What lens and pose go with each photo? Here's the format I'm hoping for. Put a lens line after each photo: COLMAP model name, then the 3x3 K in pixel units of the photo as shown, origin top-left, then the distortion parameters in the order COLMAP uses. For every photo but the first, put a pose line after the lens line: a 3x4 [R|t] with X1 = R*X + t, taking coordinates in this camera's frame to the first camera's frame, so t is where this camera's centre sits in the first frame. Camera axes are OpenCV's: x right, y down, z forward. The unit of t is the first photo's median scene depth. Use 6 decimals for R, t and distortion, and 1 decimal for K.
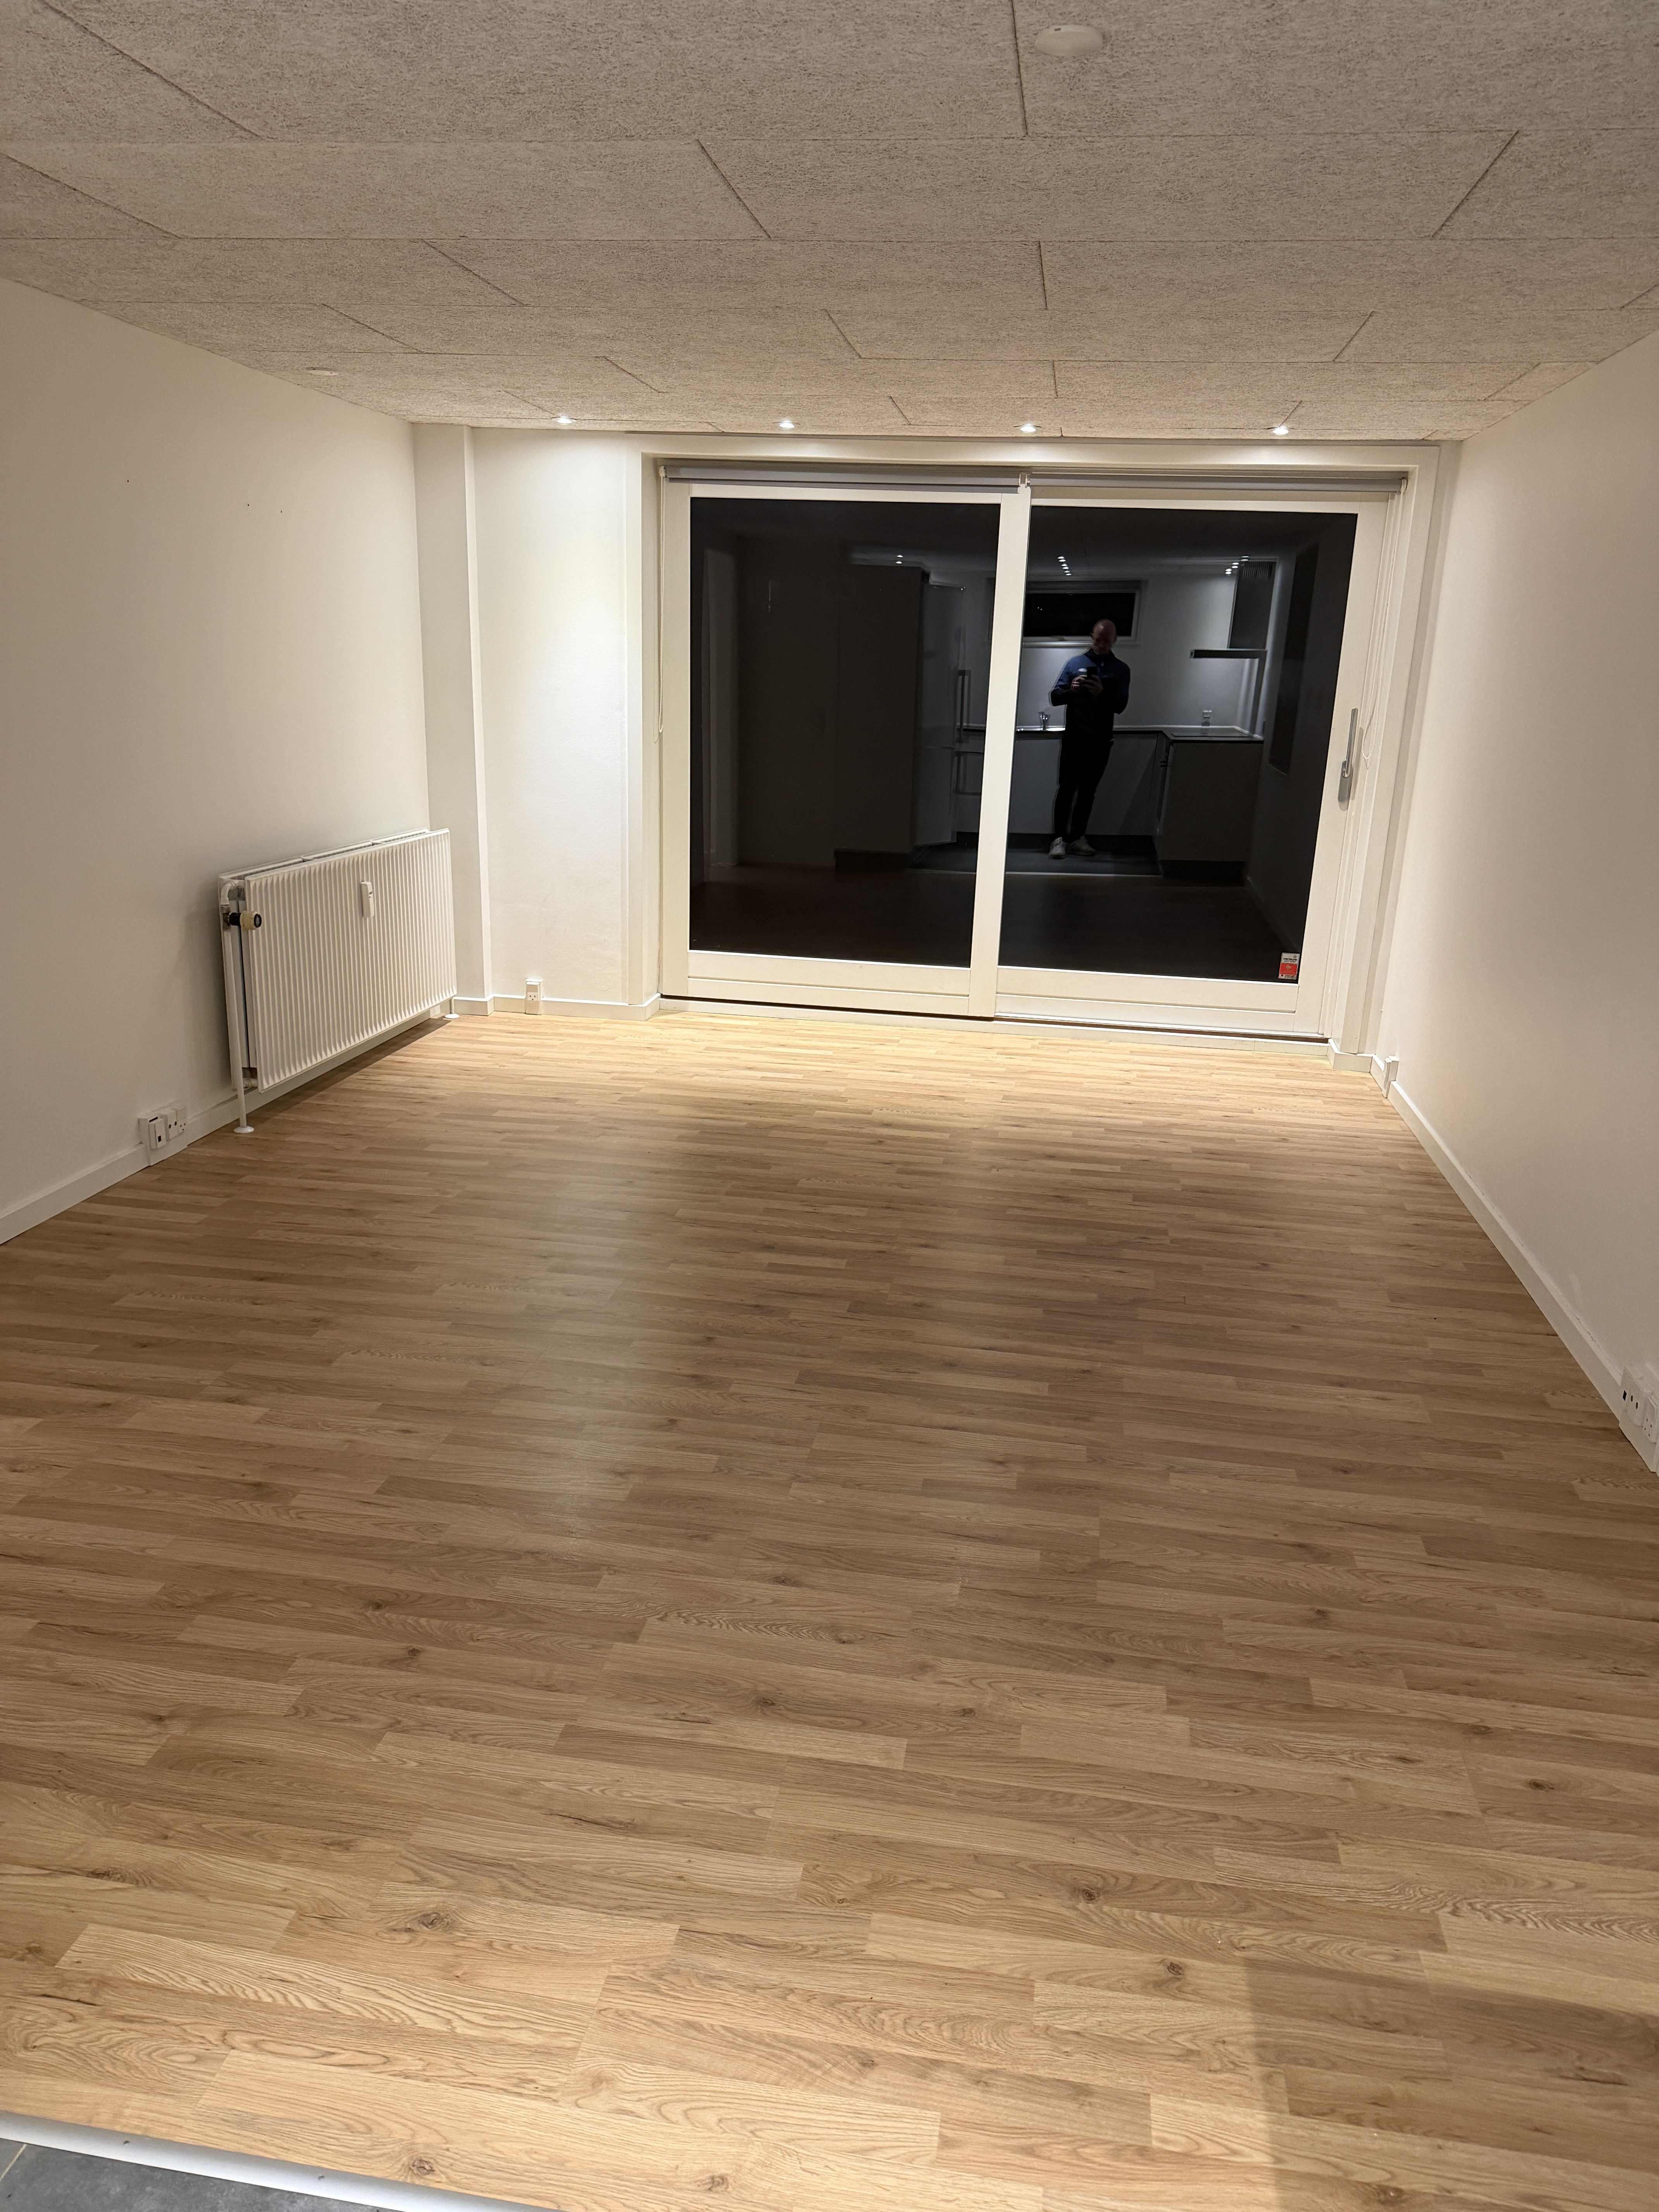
lens RADIAL K [[1533.1, 0, 834.2], [0, 1533.1, 1111.3], [0, 0, 1]] dist [-0.000589, -0.003626]
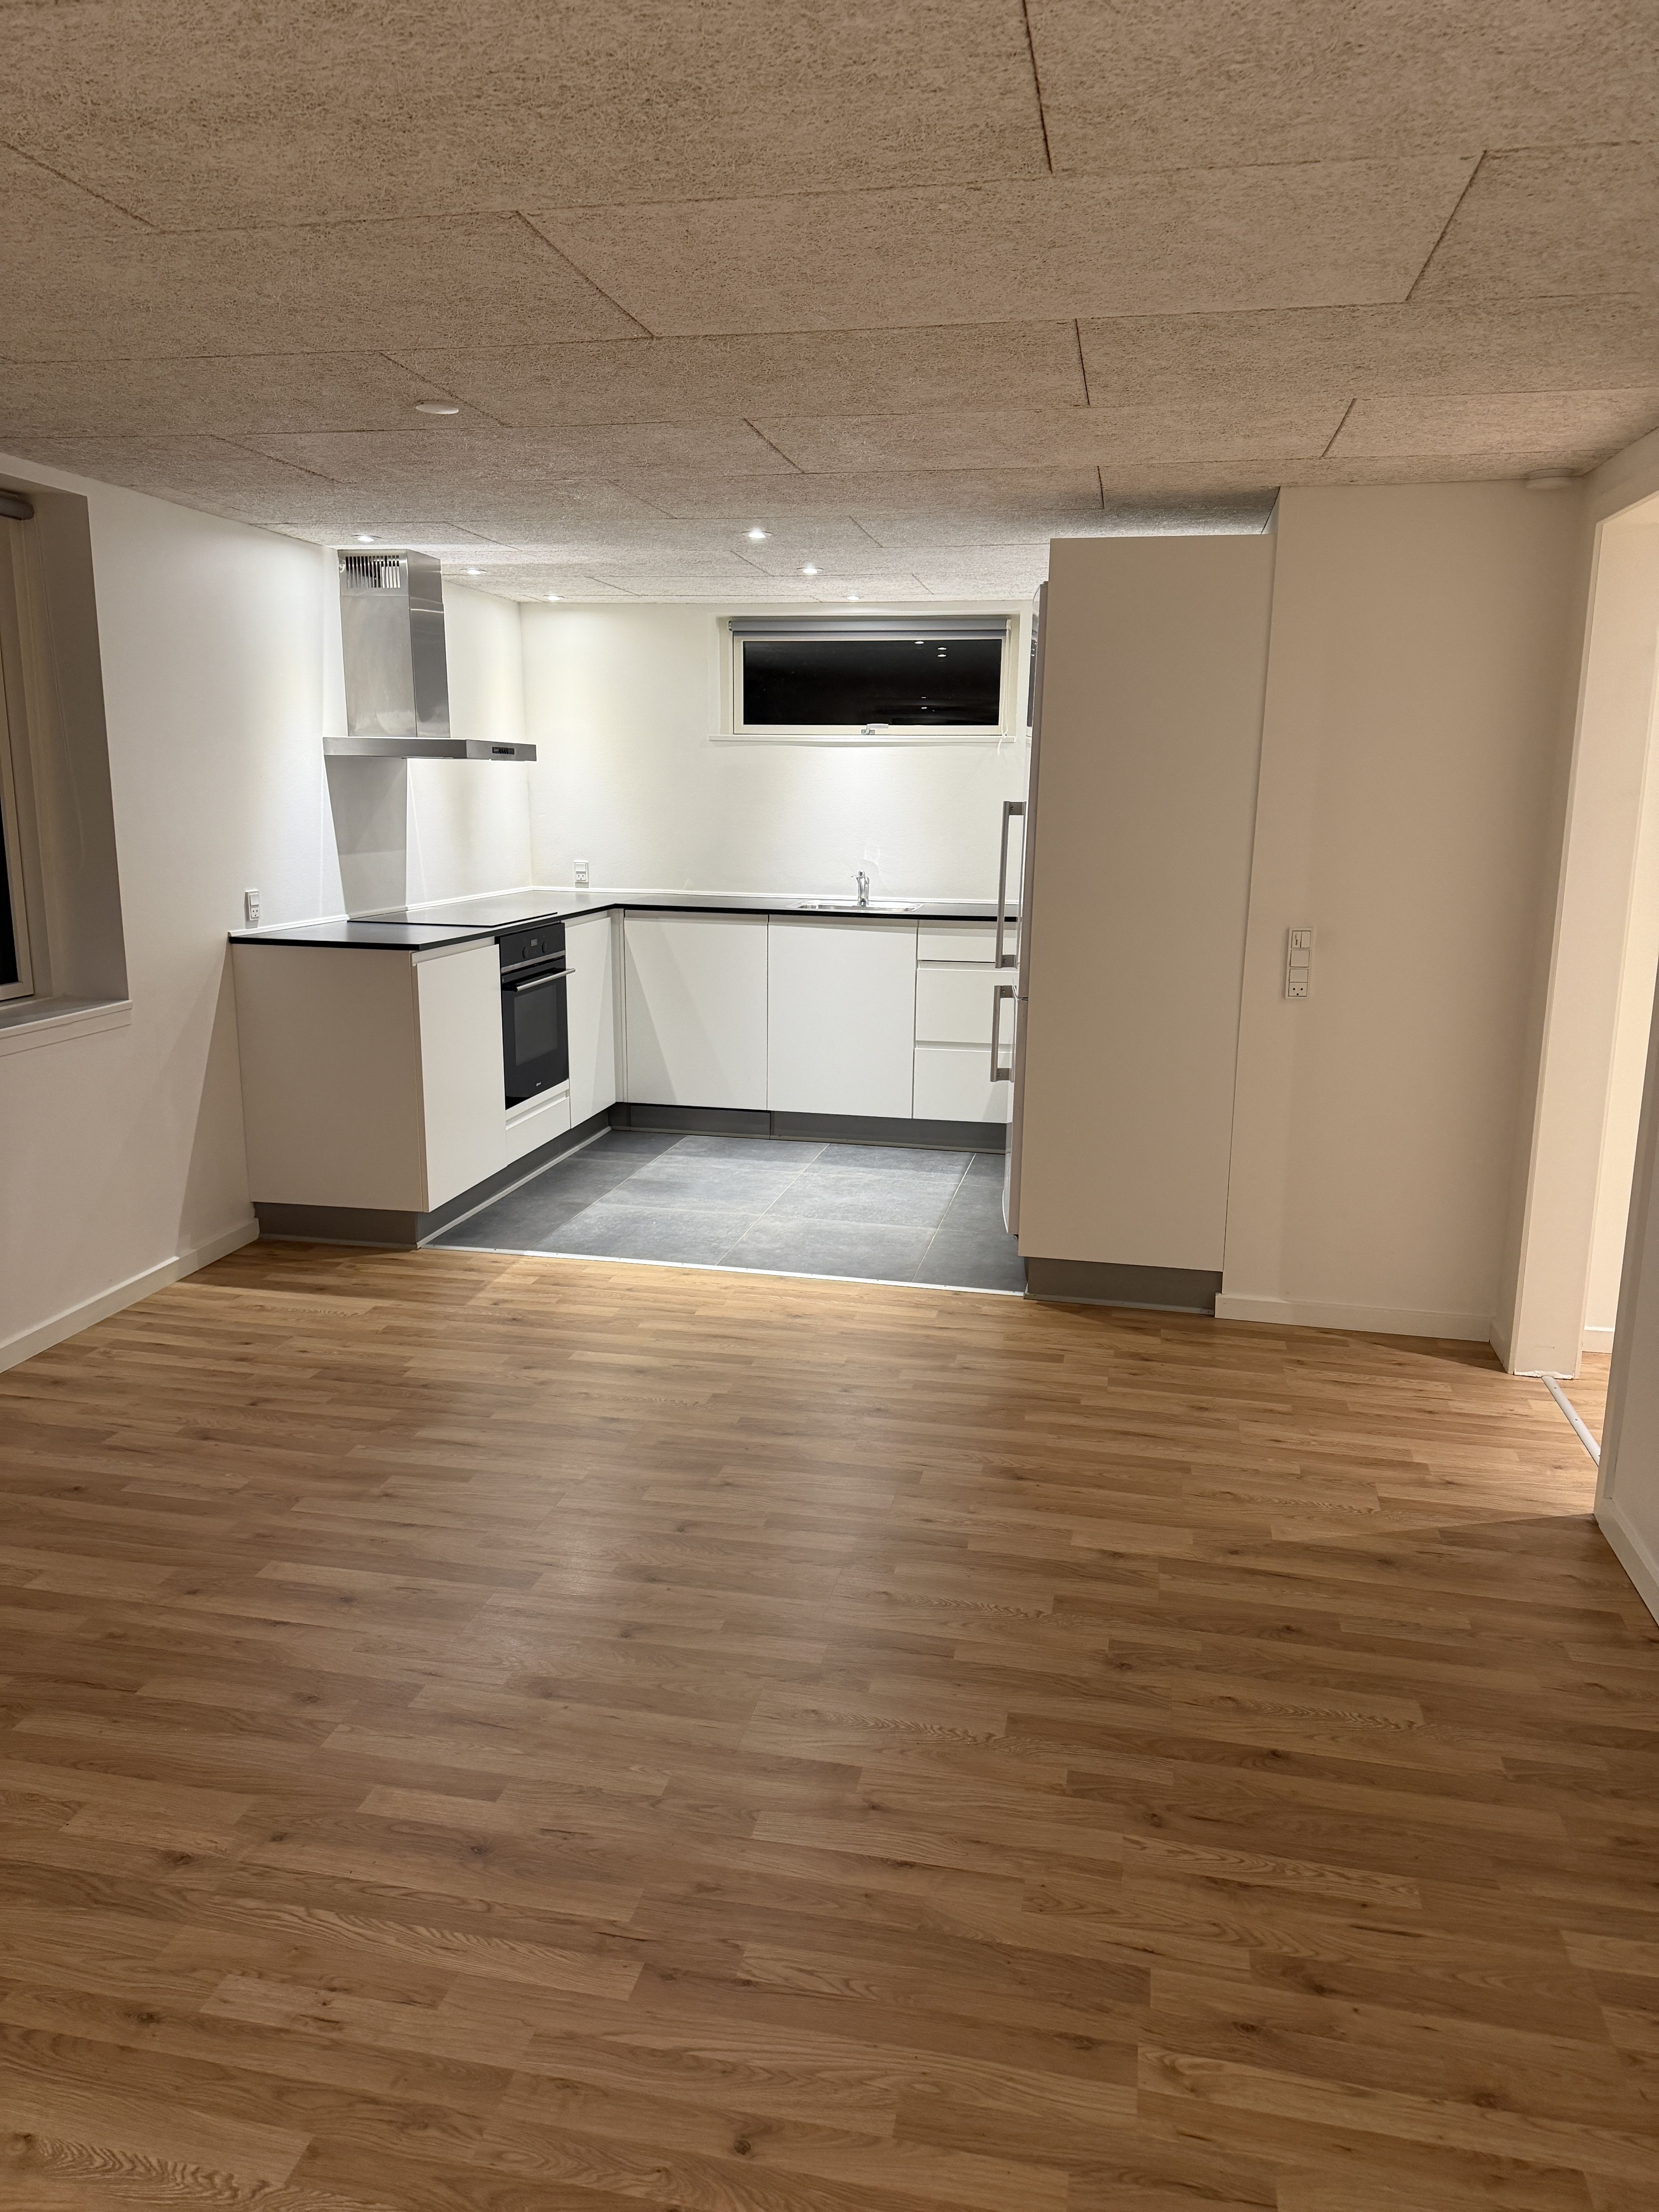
lens RADIAL K [[1533.1, 0, 825.8], [0, 1533.1, 1113.3], [0, 0, 1]] dist [-0.000589, -0.003626]
pose [[-0.997245, -0.066218, 0.033422, -0.319788], [-0.042298, 0.877823, 0.477115, -0.784688], [-0.060932, 0.474387, -0.878205, 2.576325]]
